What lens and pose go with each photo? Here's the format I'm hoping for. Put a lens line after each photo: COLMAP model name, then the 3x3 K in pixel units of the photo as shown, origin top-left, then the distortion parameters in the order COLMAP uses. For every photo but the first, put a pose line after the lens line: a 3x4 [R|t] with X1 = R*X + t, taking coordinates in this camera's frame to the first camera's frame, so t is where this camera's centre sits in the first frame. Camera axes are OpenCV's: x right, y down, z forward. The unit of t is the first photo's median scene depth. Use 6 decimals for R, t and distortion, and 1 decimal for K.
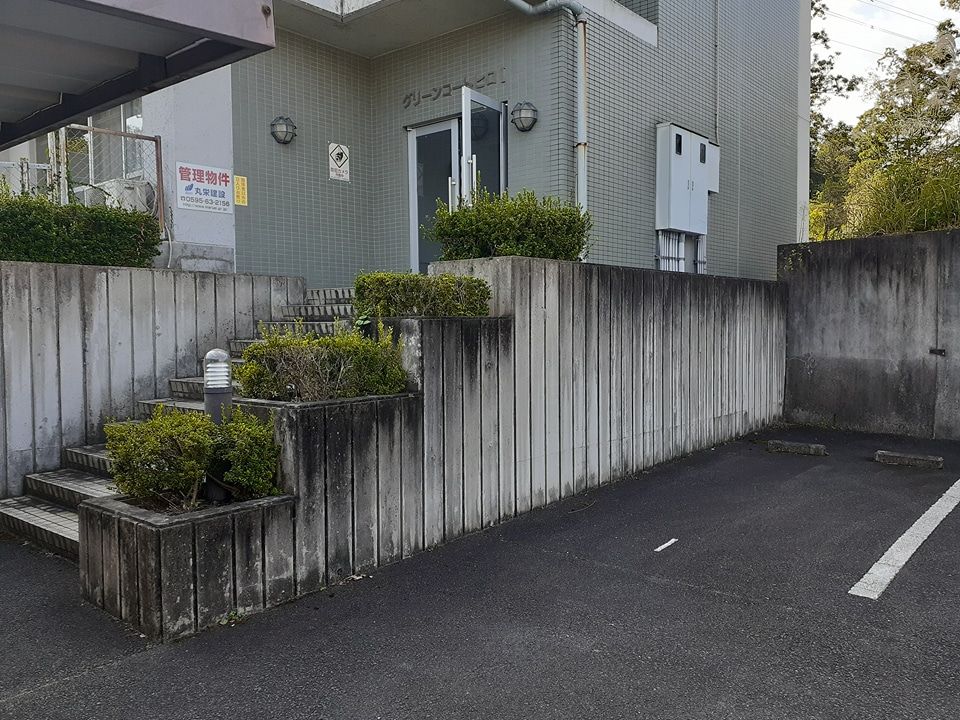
lens RADIAL K [[774.6, 0, 480.0], [0, 774.6, 360.0], [0, 0, 1]] dist [0.037468, -0.000391]
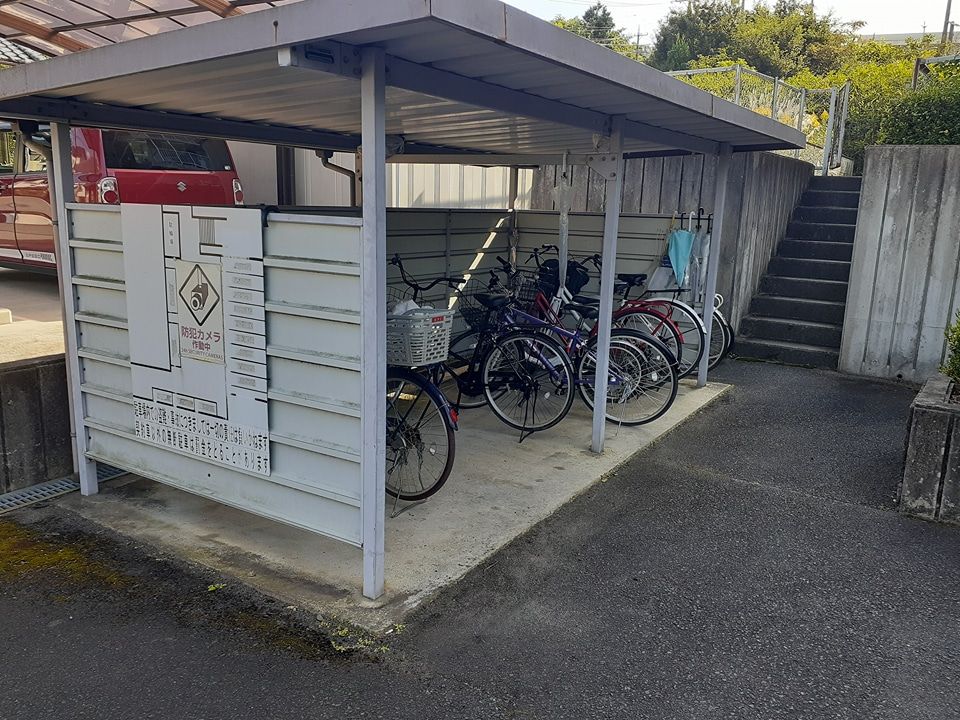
lens RADIAL K [[774.6, 0, 480.0], [0, 774.6, 360.0], [0, 0, 1]] dist [0.037468, -0.000391]
pose [[0.116122, 0.219010, -0.968788, 0.499493], [-0.075864, 0.974493, 0.211207, -0.018049], [0.990333, 0.048971, 0.129775, 0.290223]]
